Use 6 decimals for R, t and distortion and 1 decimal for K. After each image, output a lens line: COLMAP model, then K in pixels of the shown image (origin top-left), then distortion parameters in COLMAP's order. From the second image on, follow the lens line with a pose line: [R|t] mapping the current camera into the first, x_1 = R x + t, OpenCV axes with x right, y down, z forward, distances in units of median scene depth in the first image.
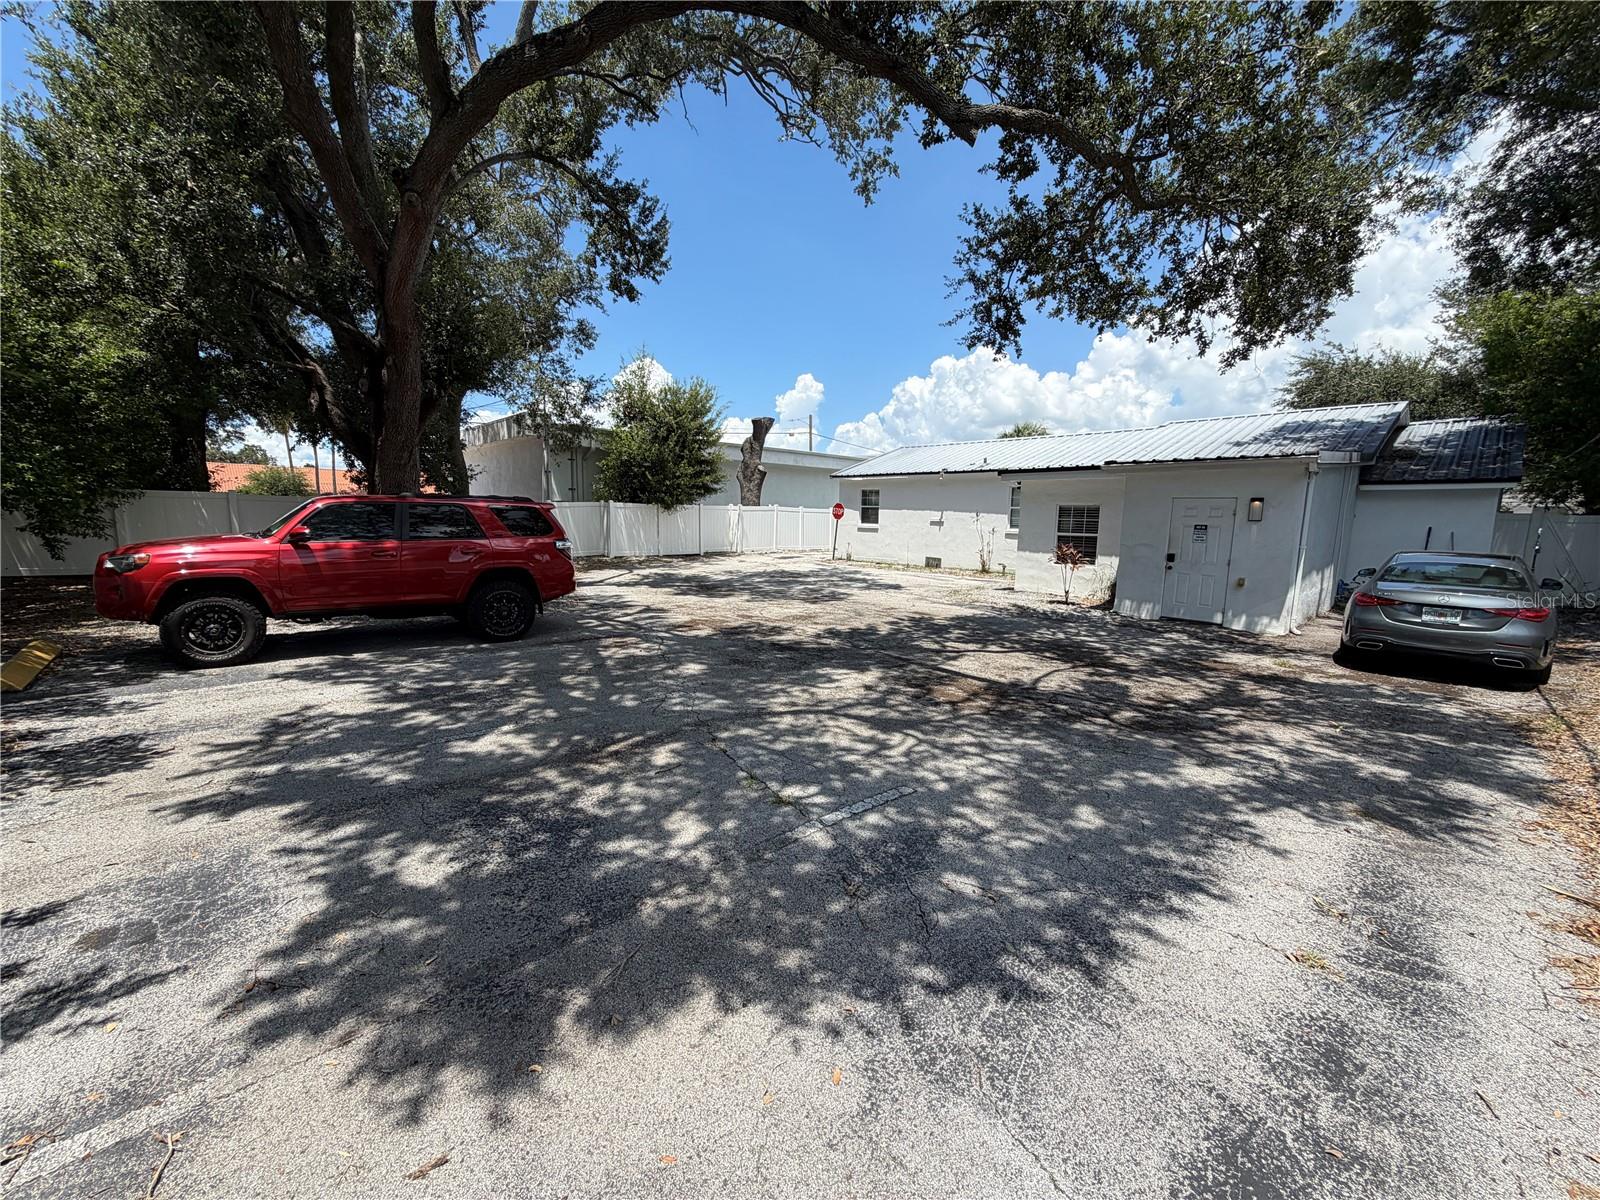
lens RADIAL K [[640.3, 0, 794.3], [0, 640.3, 601.7], [0, 0, 1]] dist [0.002643, 0.000348]
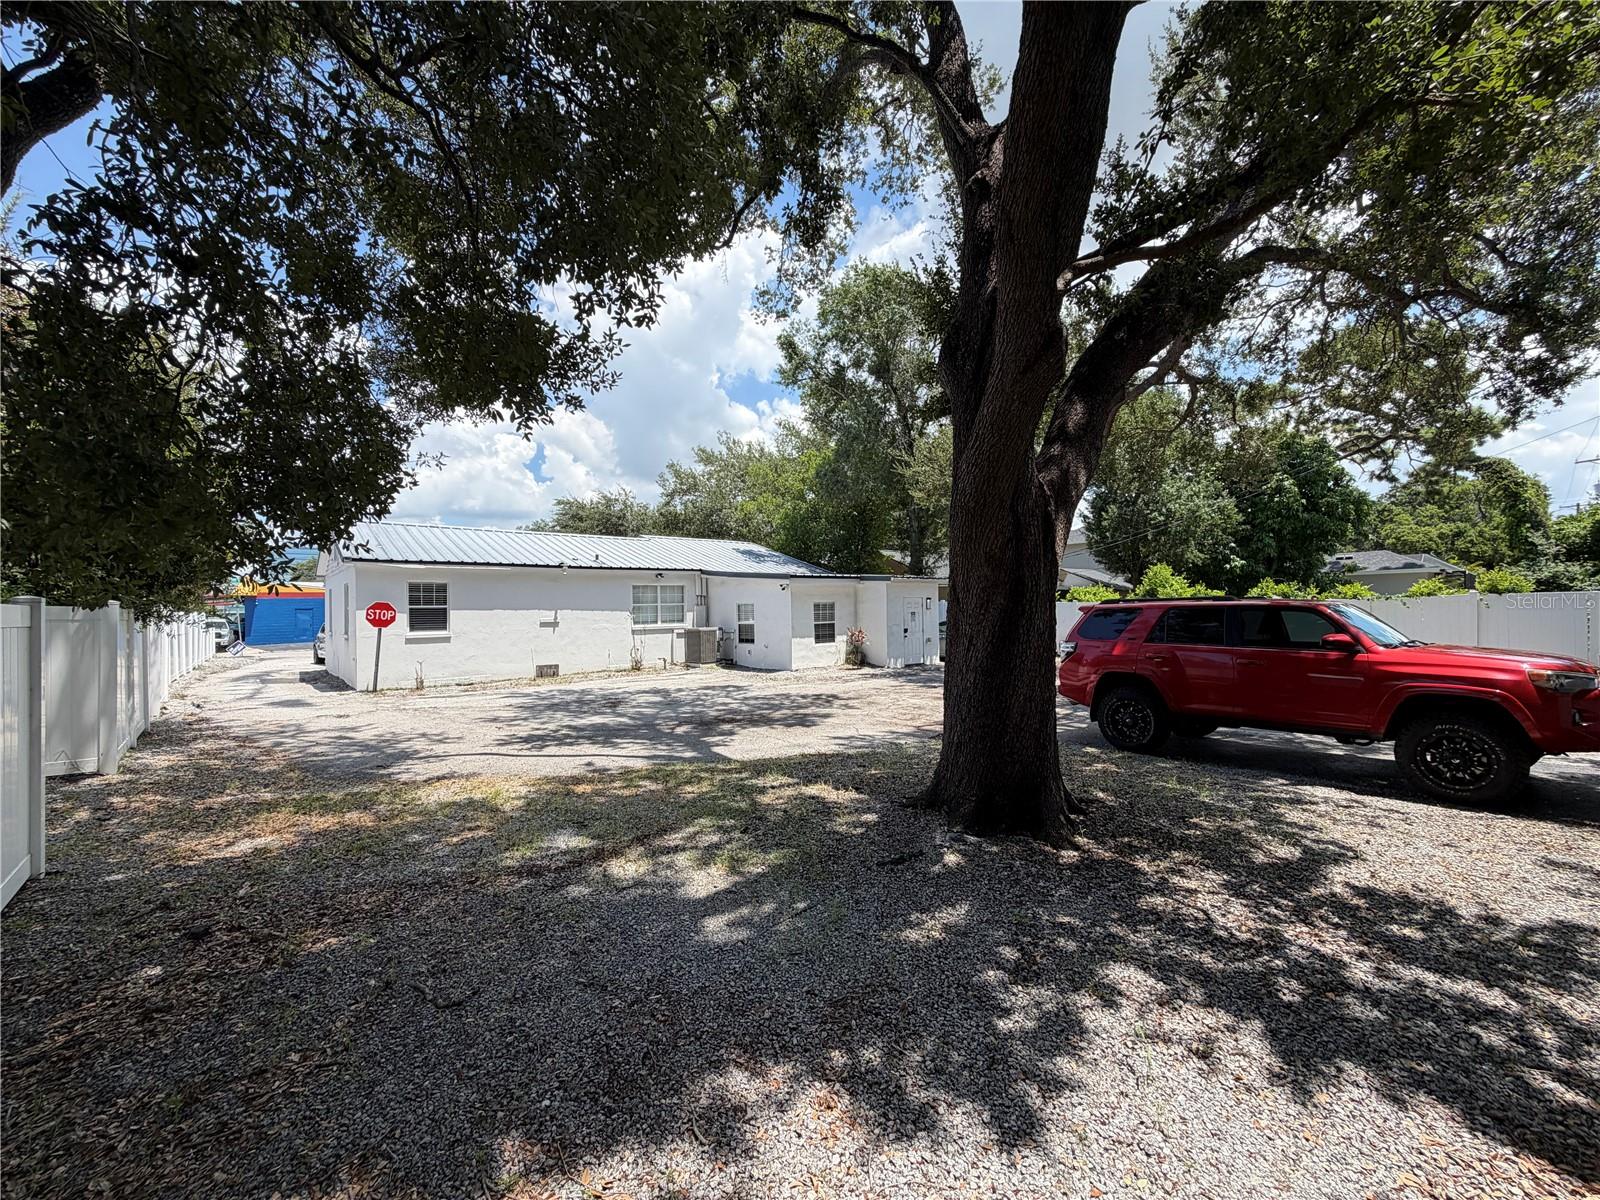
lens RADIAL K [[640.3, 0, 794.3], [0, 640.3, 601.7], [0, 0, 1]] dist [0.002643, 0.000348]
pose [[0.003694, -0.007718, 0.999963, -0.623347], [0.152583, 0.988265, 0.007064, -0.108244], [-0.988284, 0.152552, 0.004828, 0.667924]]
